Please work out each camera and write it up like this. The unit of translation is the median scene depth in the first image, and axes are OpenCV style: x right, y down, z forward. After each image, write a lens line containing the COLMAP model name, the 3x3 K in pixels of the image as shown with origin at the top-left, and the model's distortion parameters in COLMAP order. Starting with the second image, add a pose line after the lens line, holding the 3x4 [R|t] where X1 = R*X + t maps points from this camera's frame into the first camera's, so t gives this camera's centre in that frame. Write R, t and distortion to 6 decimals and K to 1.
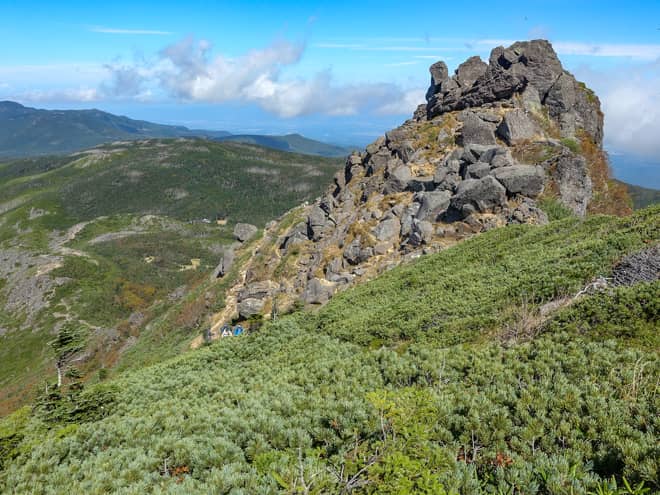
lens RADIAL K [[549.8, 0, 330.0], [0, 549.8, 247.5], [0, 0, 1]] dist [0.008227, -0.000976]
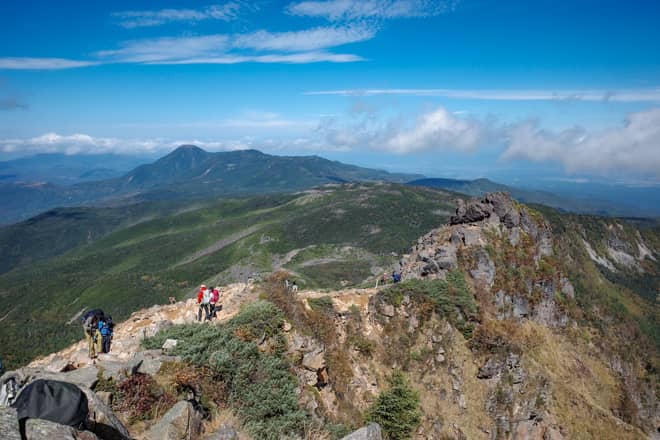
lens RADIAL K [[509.0, 0, 330.0], [0, 509.0, 220.0], [0, 0, 1]] dist [-0.034560, 0.003846]
pose [[0.934577, 0.043512, -0.353090, 0.023168], [-0.083885, 0.991460, -0.099850, -0.001161], [0.345730, 0.122937, 0.930246, -0.051724]]
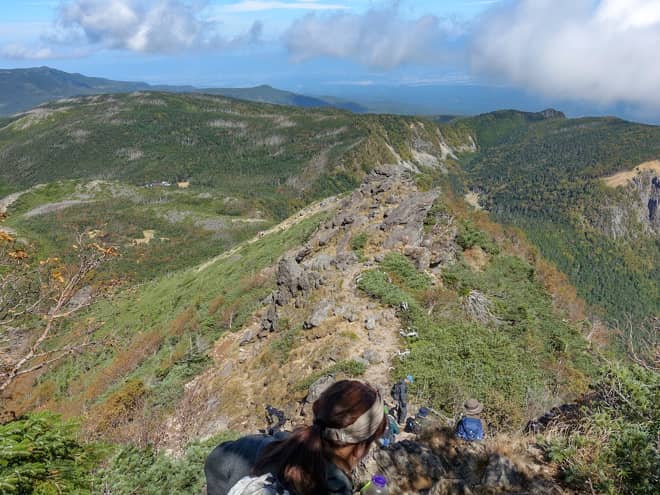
lens RADIAL K [[549.8, 0, 330.0], [0, 549.8, 247.5], [0, 0, 1]] dist [0.008227, -0.000976]
pose [[0.998052, -0.050465, 0.036669, -0.001371], [0.047442, 0.995737, 0.079108, -0.004270], [-0.040505, -0.077214, 0.996191, 0.102110]]
